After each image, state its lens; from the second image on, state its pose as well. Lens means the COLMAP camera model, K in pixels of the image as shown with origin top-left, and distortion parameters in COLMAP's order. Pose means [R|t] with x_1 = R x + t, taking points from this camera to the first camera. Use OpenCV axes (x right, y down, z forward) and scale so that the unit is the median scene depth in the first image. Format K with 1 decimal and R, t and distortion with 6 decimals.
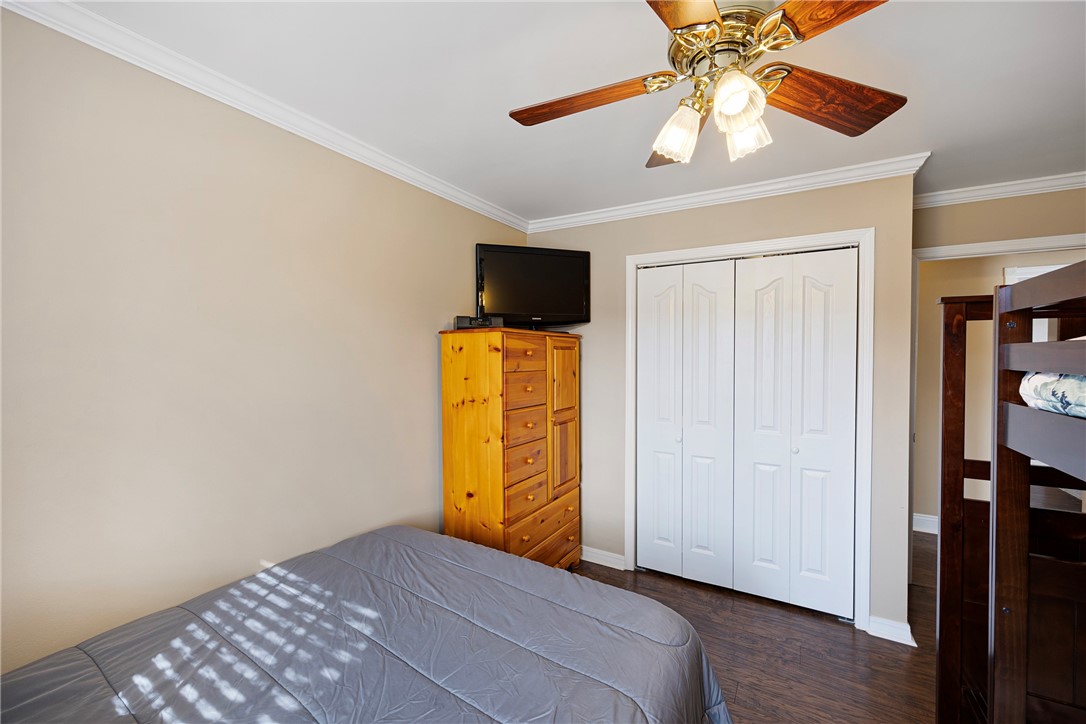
lens RADIAL K [[433.2, 0, 540.7], [0, 433.2, 360.5], [0, 0, 1]] dist [0.007735, 0.000115]
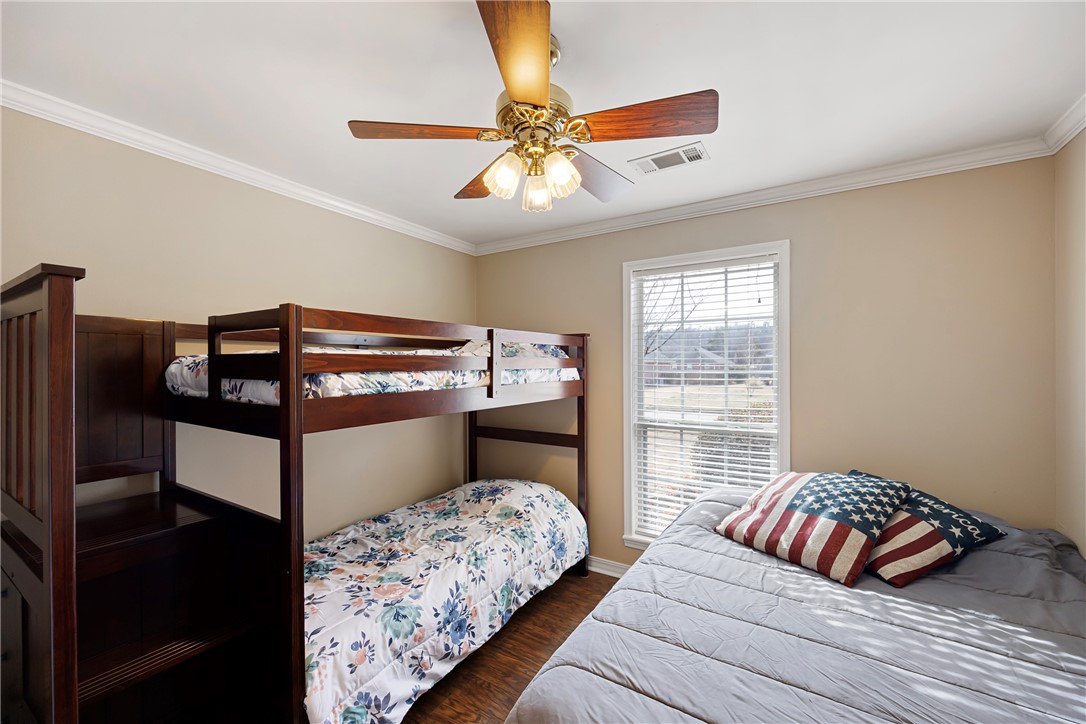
lens RADIAL K [[433.2, 0, 540.7], [0, 433.2, 360.5], [0, 0, 1]] dist [0.007735, 0.000115]
pose [[-0.999832, 0.000253, 0.018337, 0.280321], [0.000296, 0.999997, 0.002301, -0.012238], [-0.018337, 0.002306, -0.999829, 1.685634]]
